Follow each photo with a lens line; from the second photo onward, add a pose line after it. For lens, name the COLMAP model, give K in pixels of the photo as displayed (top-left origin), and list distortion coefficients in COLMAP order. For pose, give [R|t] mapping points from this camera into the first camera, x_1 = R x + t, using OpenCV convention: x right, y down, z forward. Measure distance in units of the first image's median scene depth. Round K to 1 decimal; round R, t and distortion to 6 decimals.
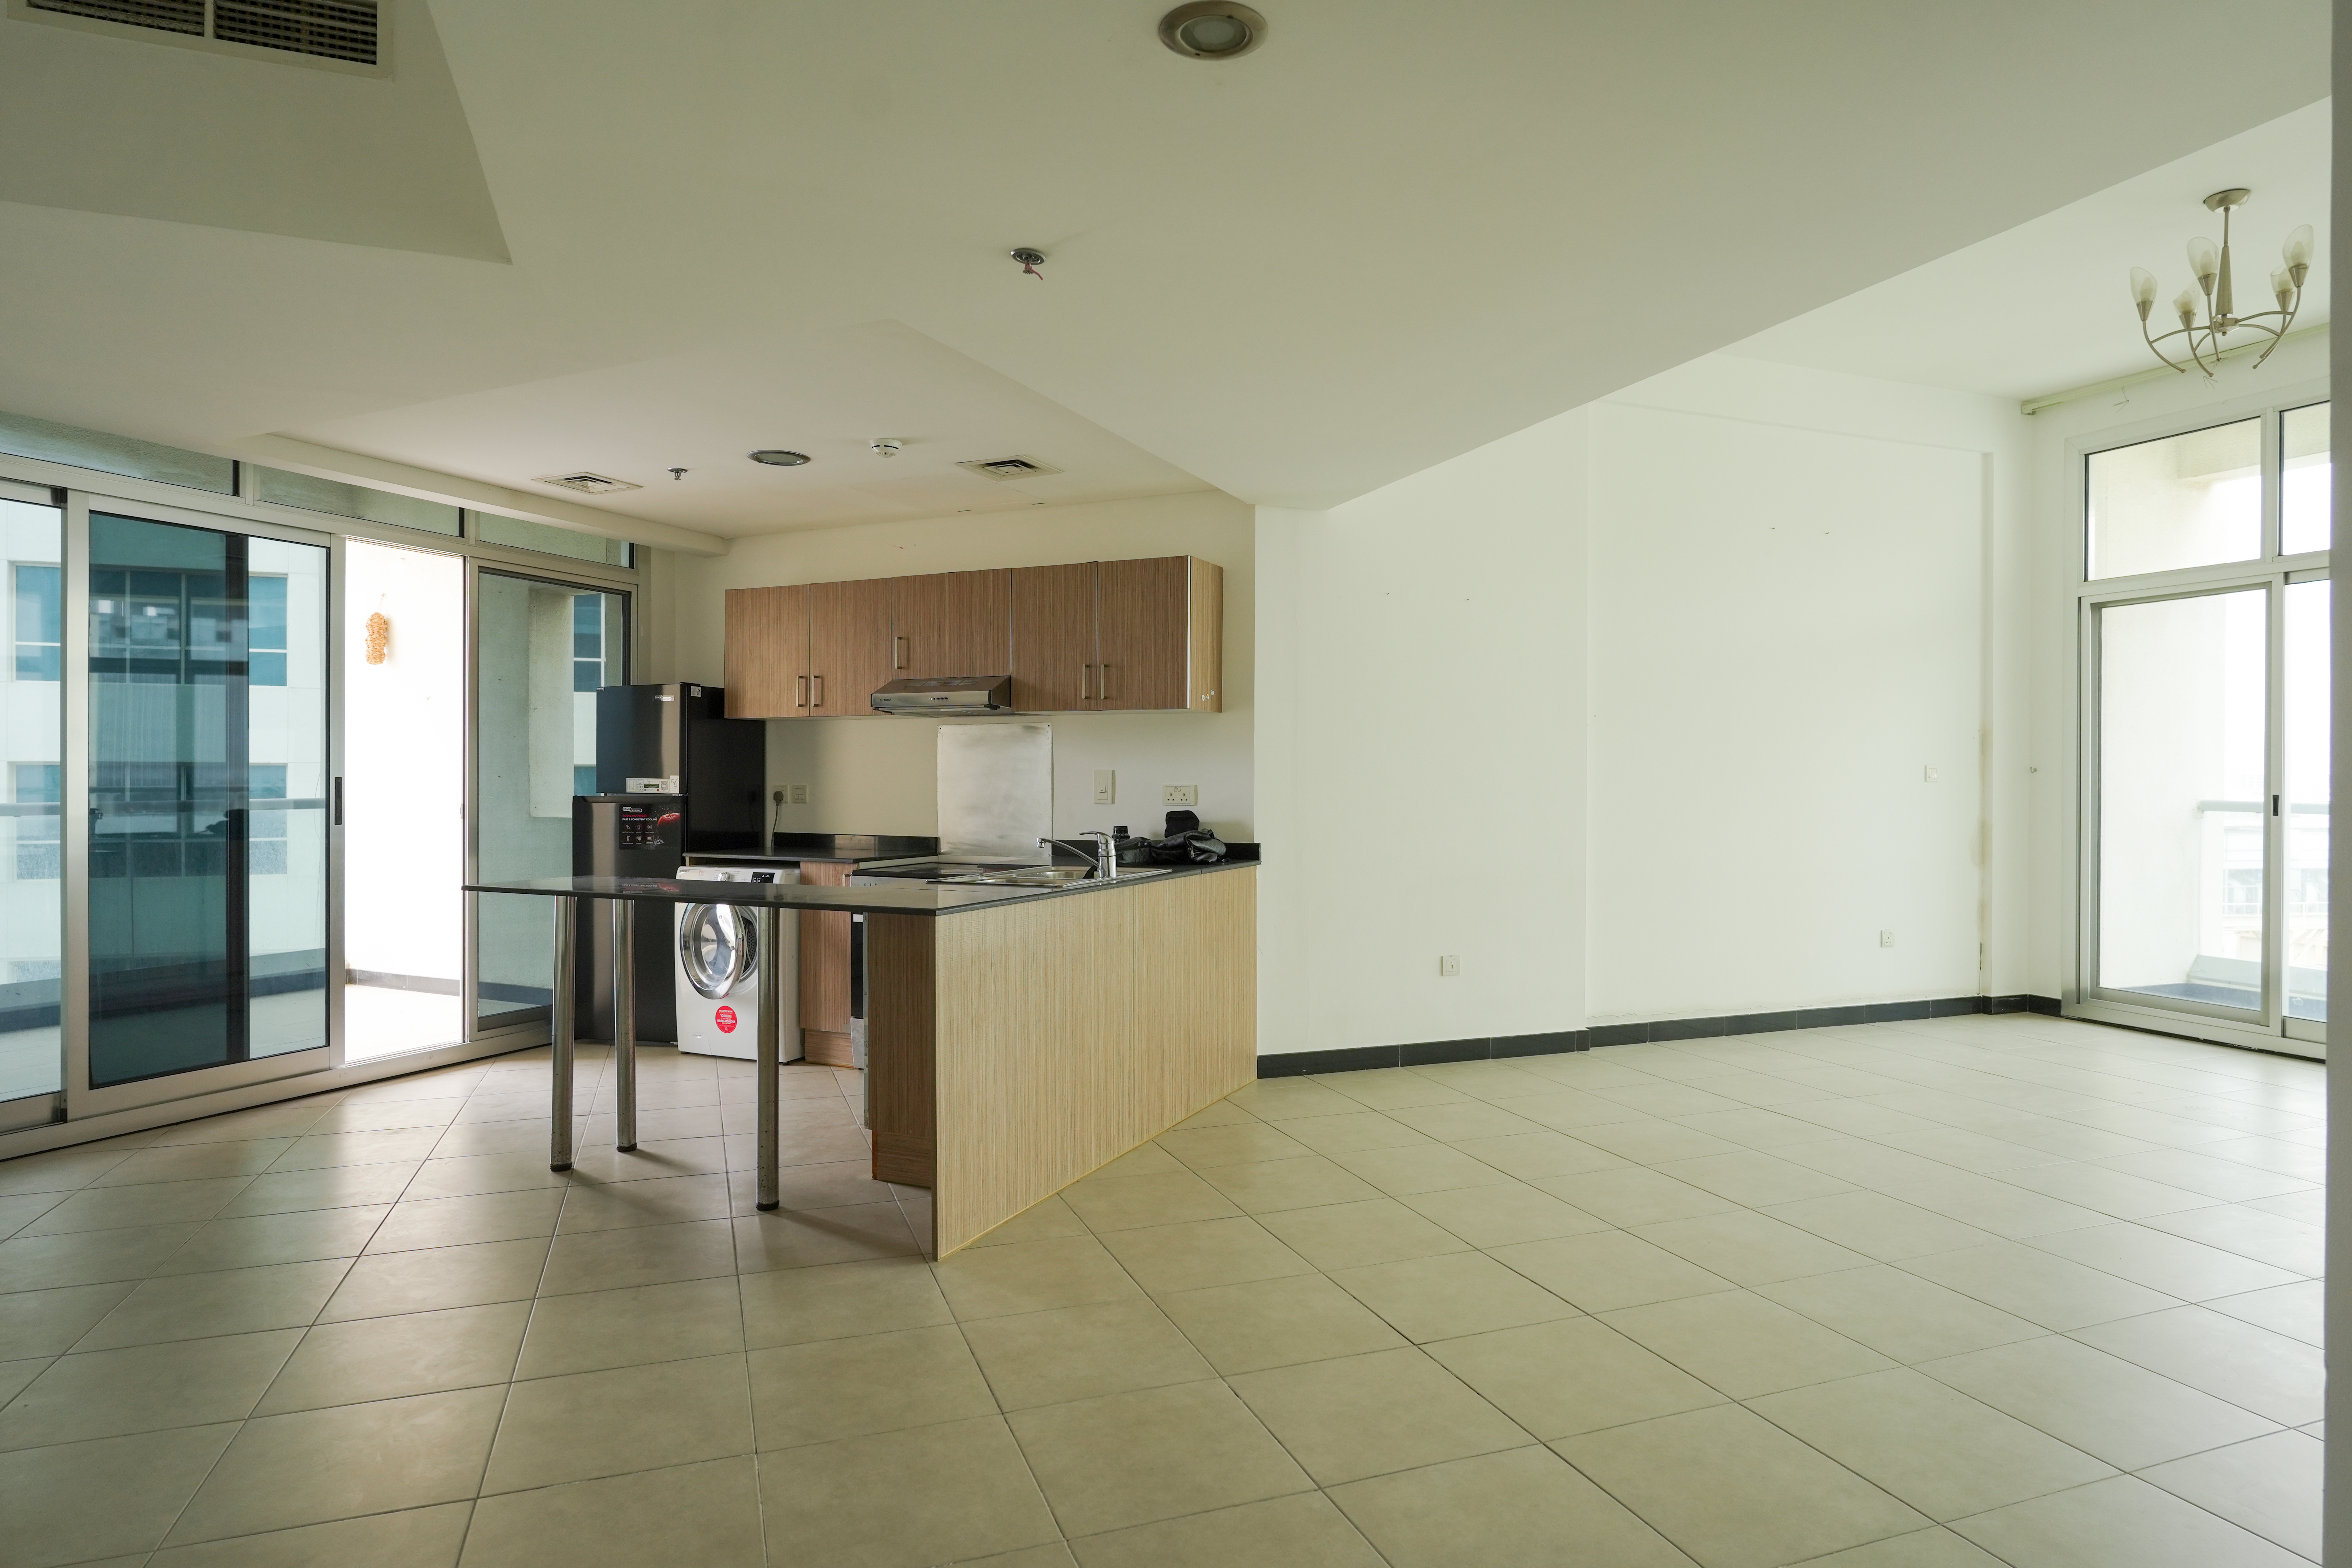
lens RADIAL K [[1378.9, 0, 1227.6], [0, 1378.9, 785.2], [0, 0, 1]] dist [-0.035621, 0.020502]
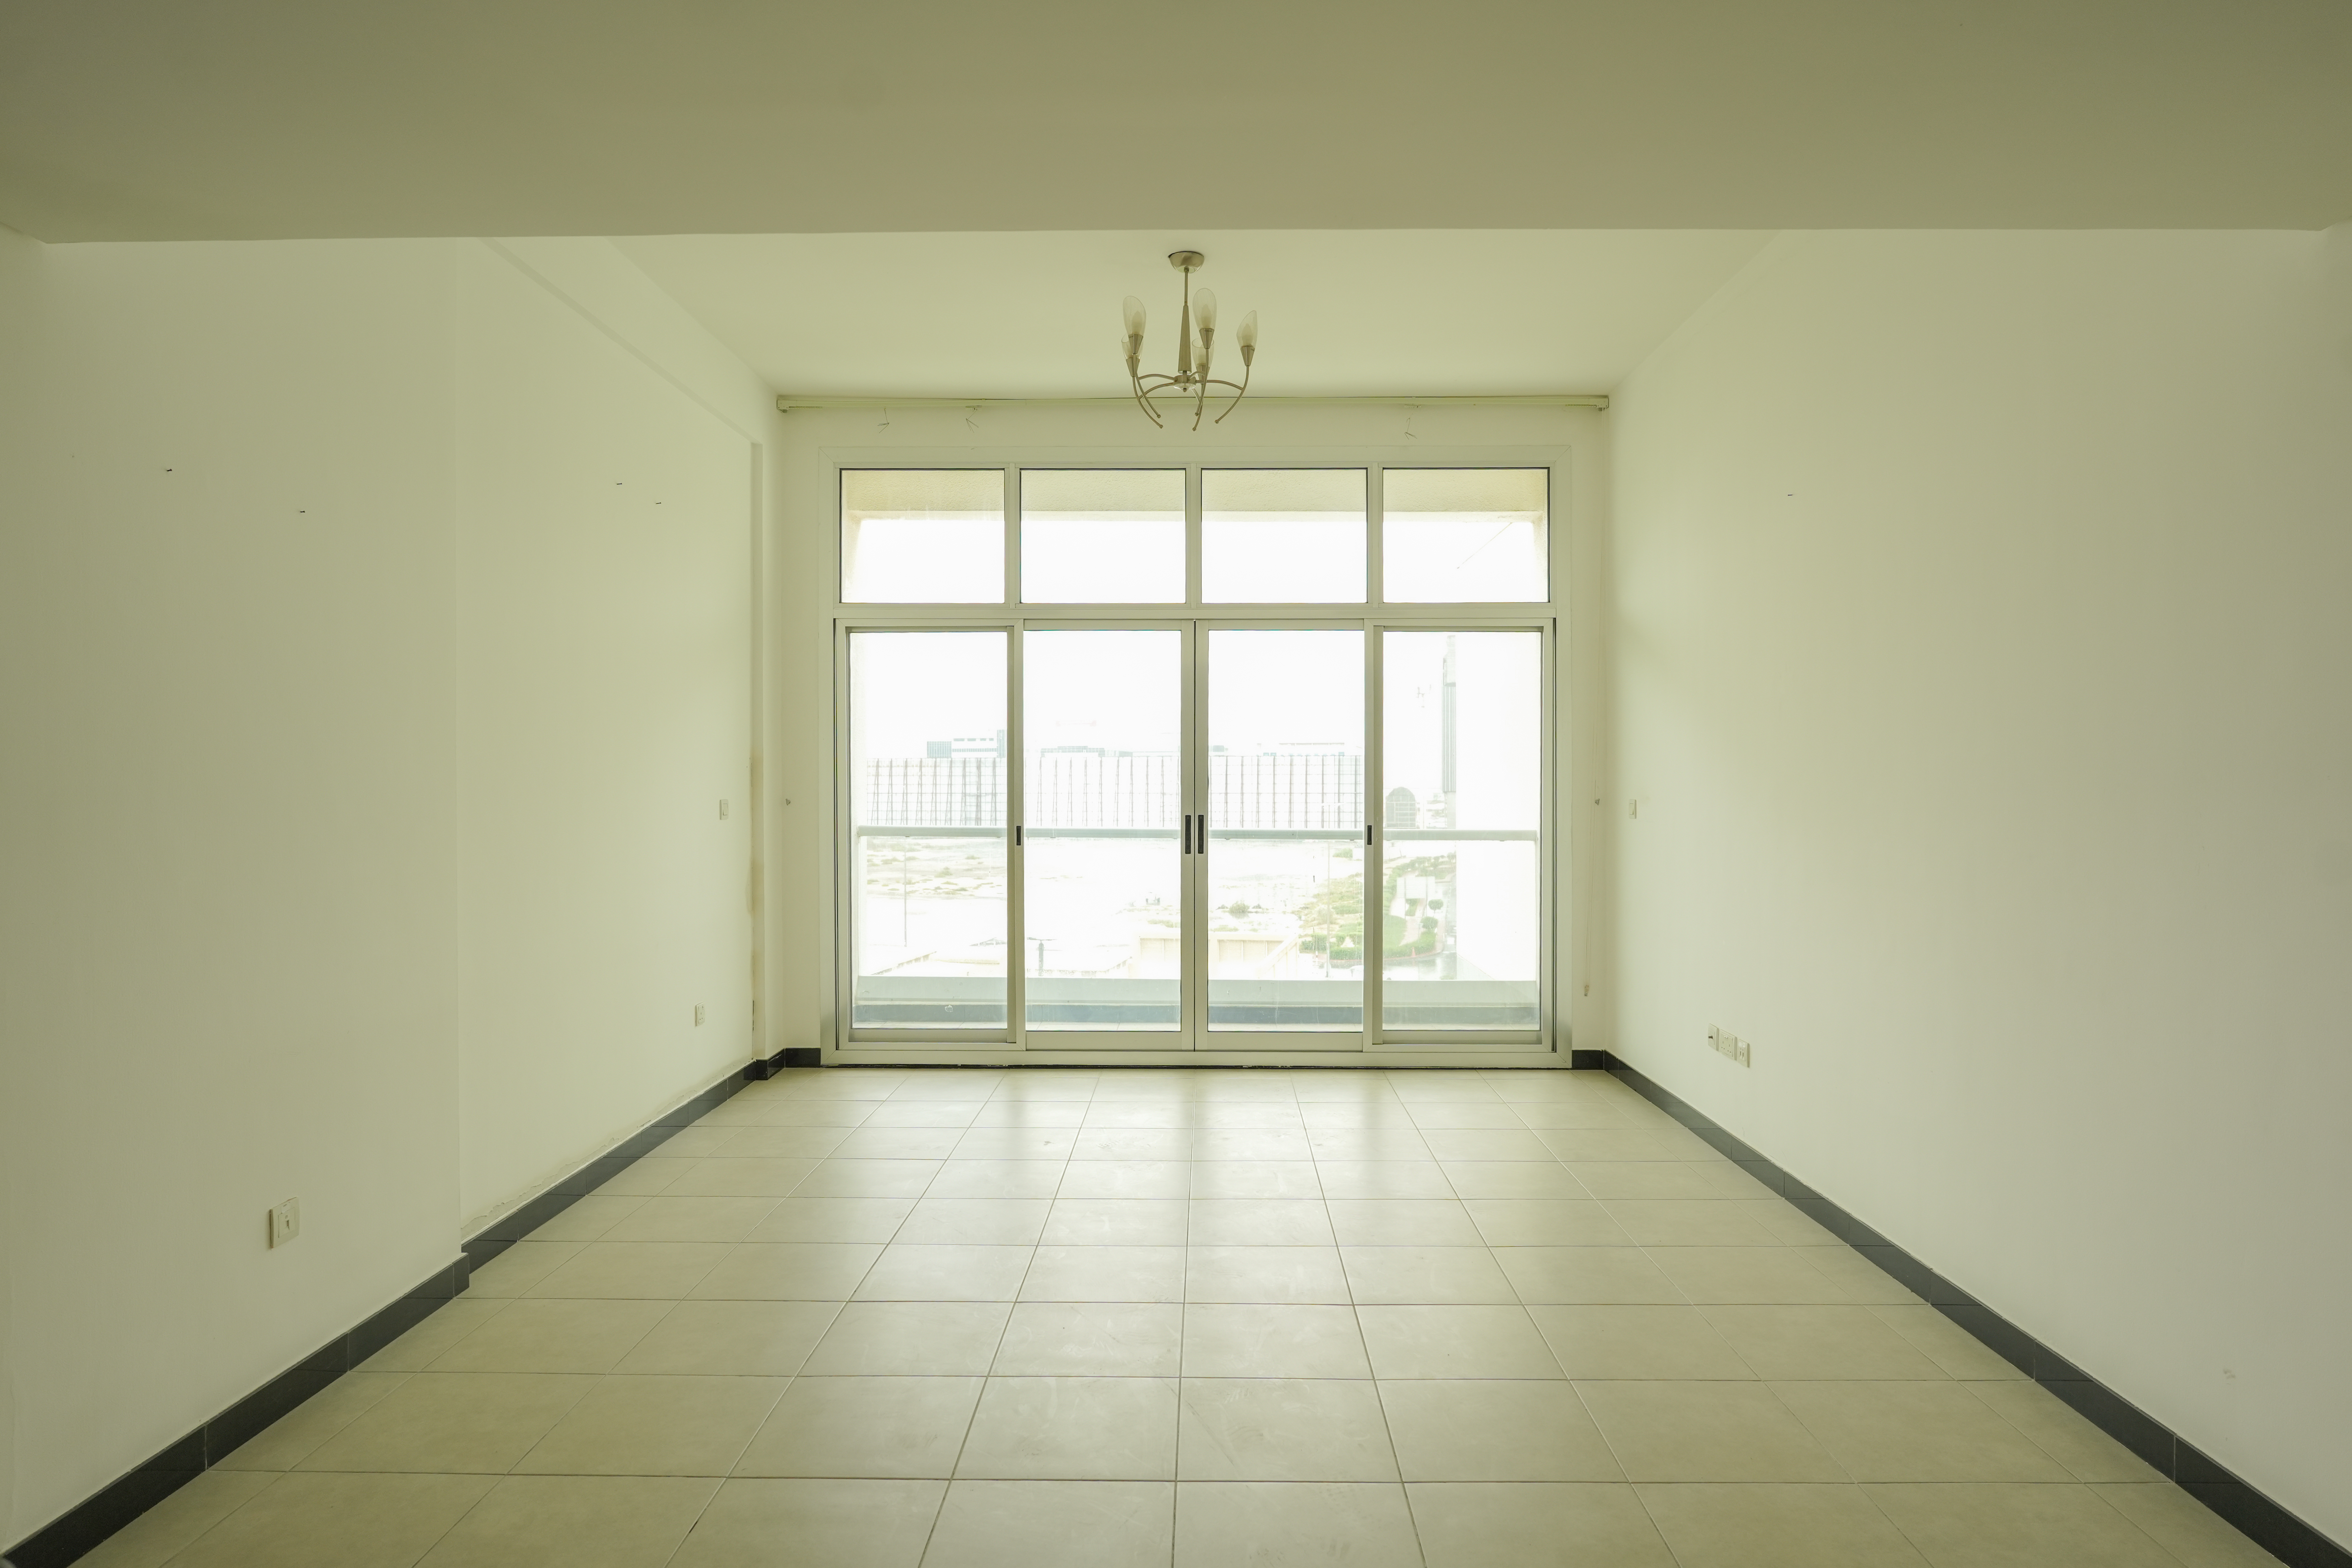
lens RADIAL K [[1344.1, 0, 1175.5], [0, 1344.1, 810.2], [0, 0, 1]] dist [-0.034969, 0.019813]
pose [[0.383656, -0.026213, 0.923104, -0.174683], [0.009816, 0.999656, 0.024307, -0.032722], [-0.923424, -0.000264, 0.383781, 0.526529]]
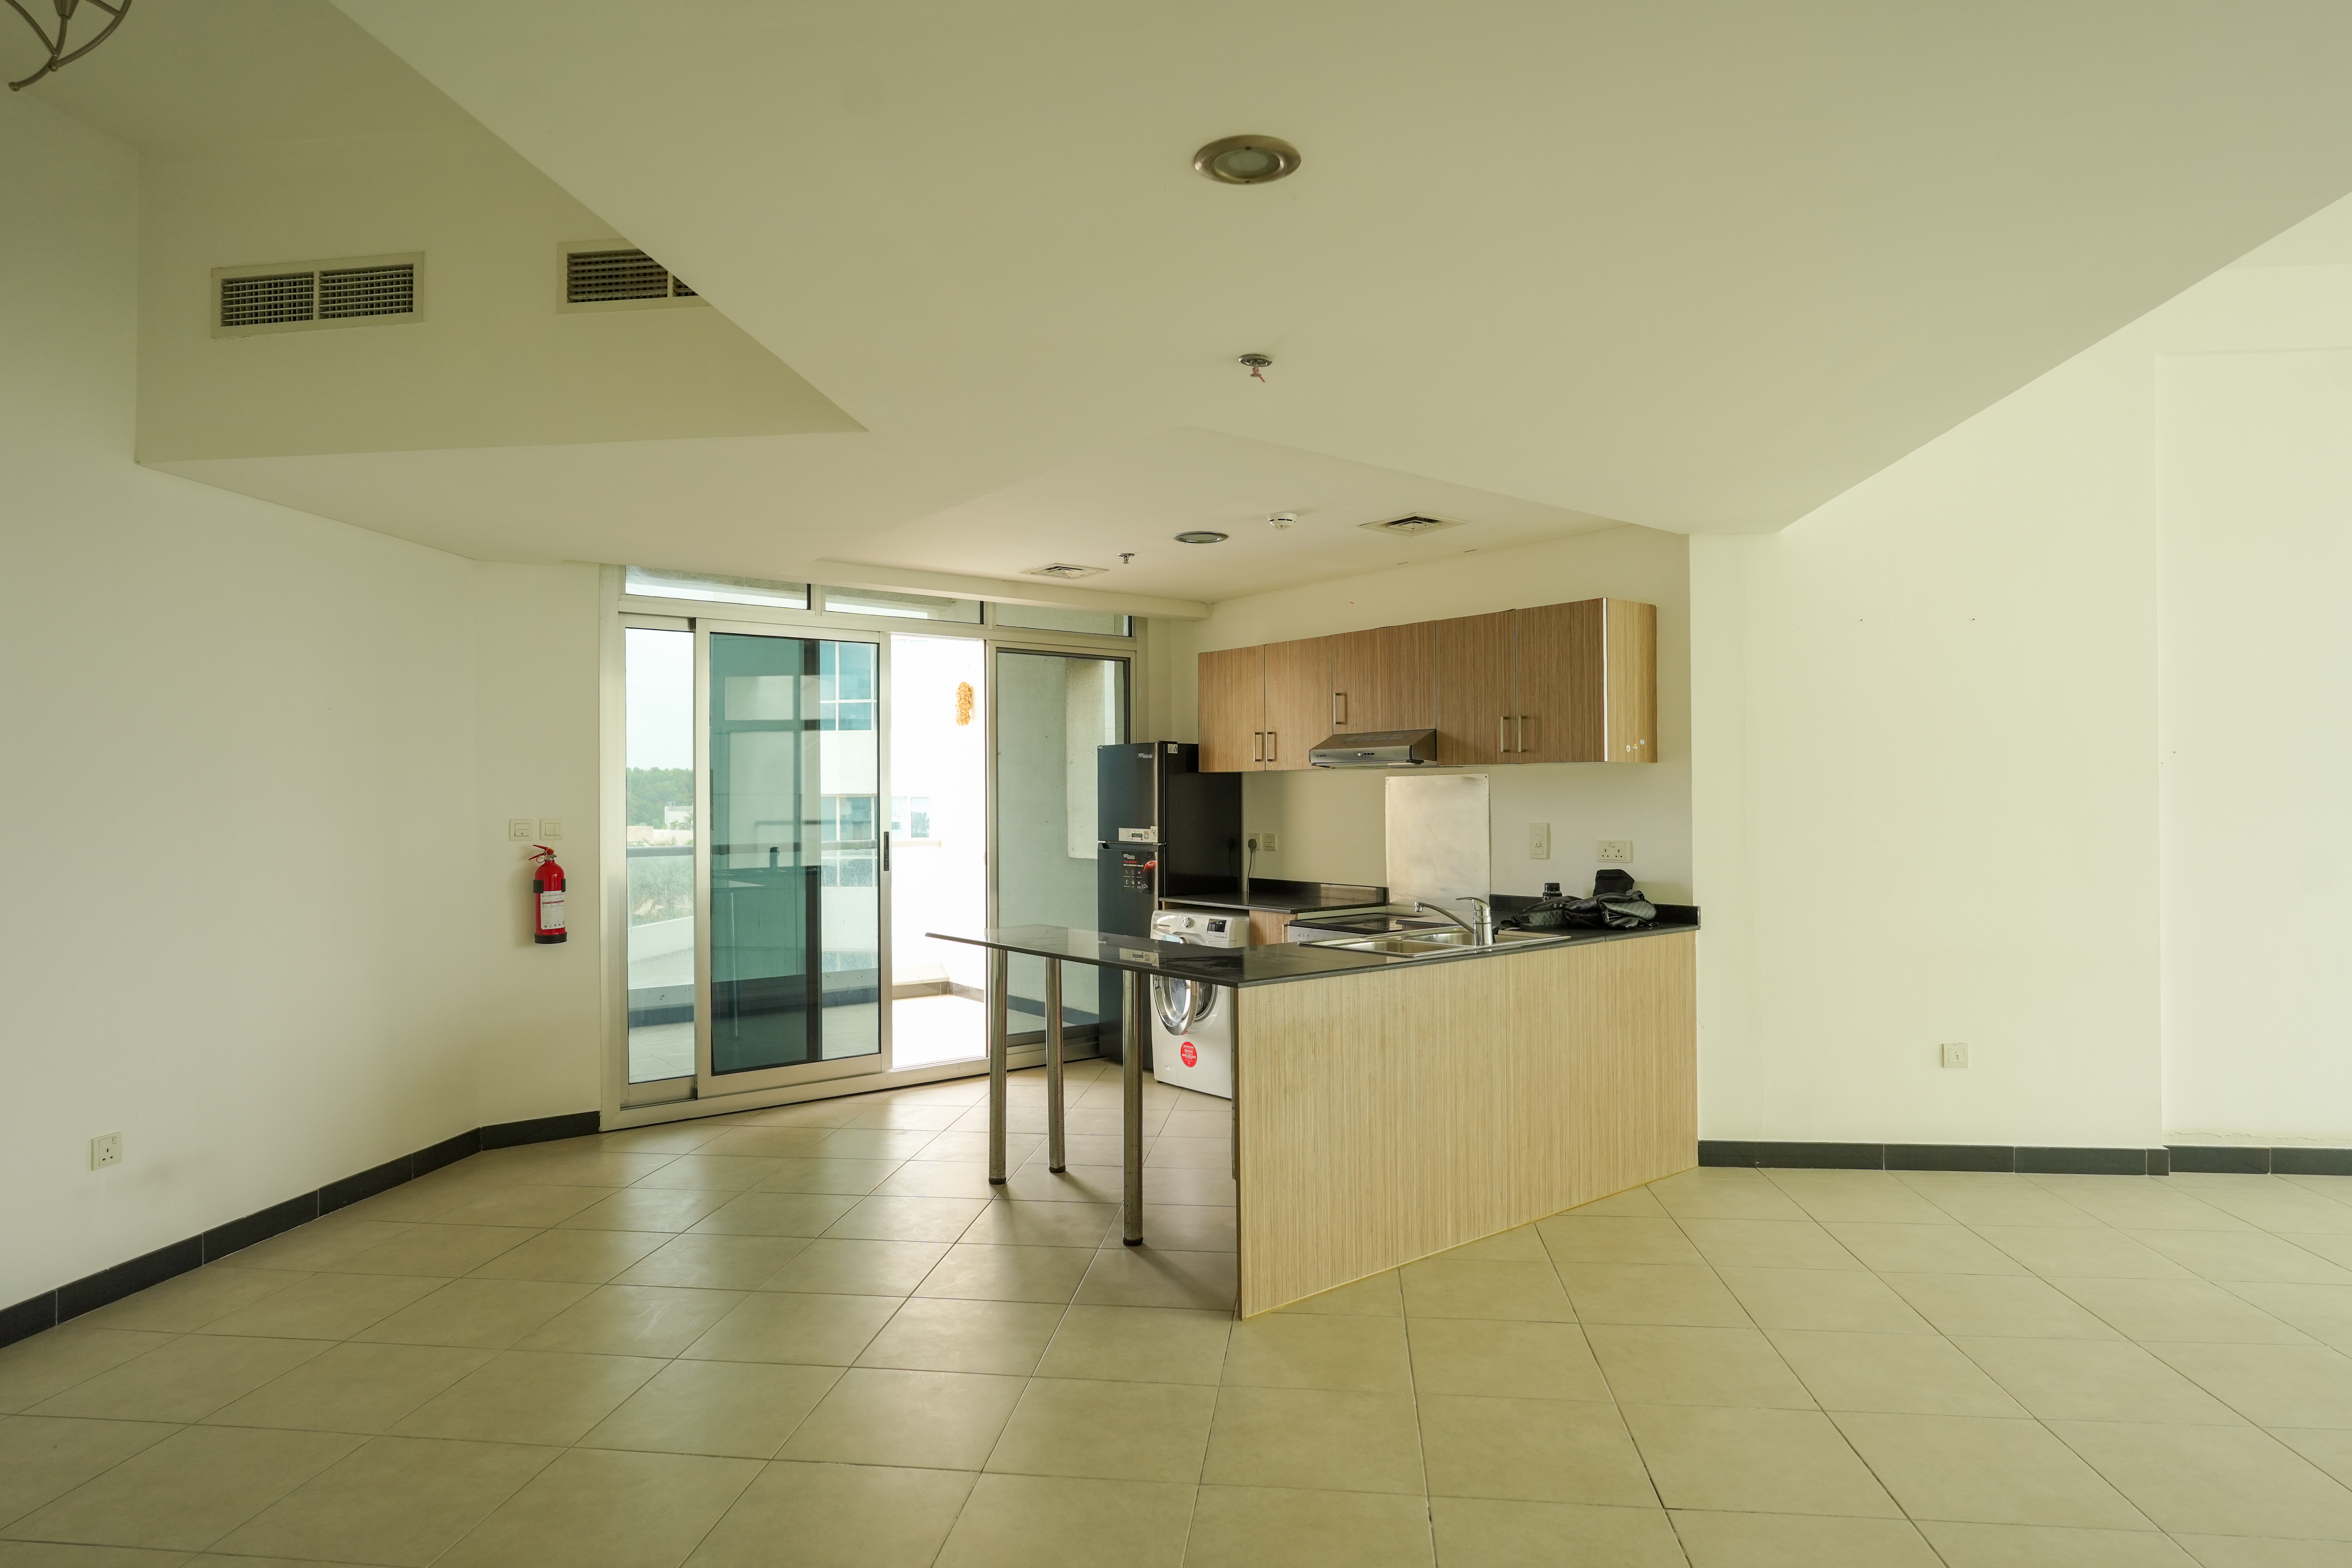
lens RADIAL K [[1403.5, 0, 1176.0], [0, 1403.5, 784.0], [0, 0, 1]] dist [-0.039233, 0.030676]
pose [[0.878189, -0.012249, -0.478157, 0.160396], [0.007284, 0.999899, -0.012236, -0.029397], [0.478258, 0.007263, 0.878189, 0.027614]]
